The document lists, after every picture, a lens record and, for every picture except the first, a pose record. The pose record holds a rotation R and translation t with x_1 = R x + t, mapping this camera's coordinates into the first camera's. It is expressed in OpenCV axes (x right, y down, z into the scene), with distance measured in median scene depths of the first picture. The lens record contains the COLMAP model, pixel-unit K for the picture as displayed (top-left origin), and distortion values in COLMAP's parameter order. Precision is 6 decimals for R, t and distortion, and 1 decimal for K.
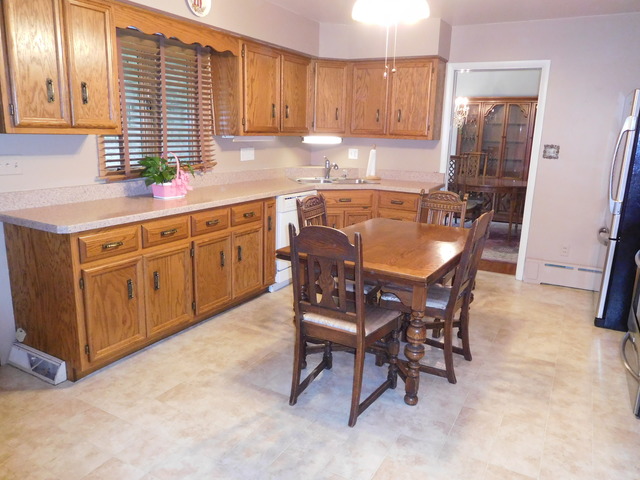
lens RADIAL K [[478.6, 0, 319.3], [0, 478.6, 240.7], [0, 0, 1]] dist [-0.017140, -0.002087]
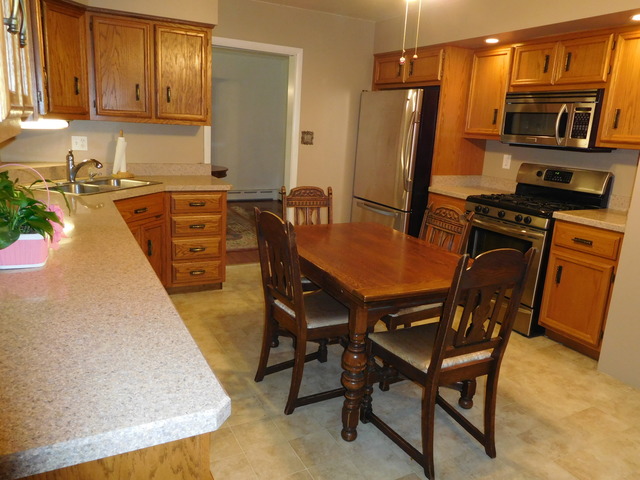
lens RADIAL K [[478.6, 0, 314.0], [0, 478.6, 239.8], [0, 0, 1]] dist [-0.017140, -0.002087]
pose [[0.544489, -0.191261, 0.816671, -0.418811], [0.148622, 0.980248, 0.130481, -0.101073], [-0.825496, 0.050330, 0.562160, 0.400333]]
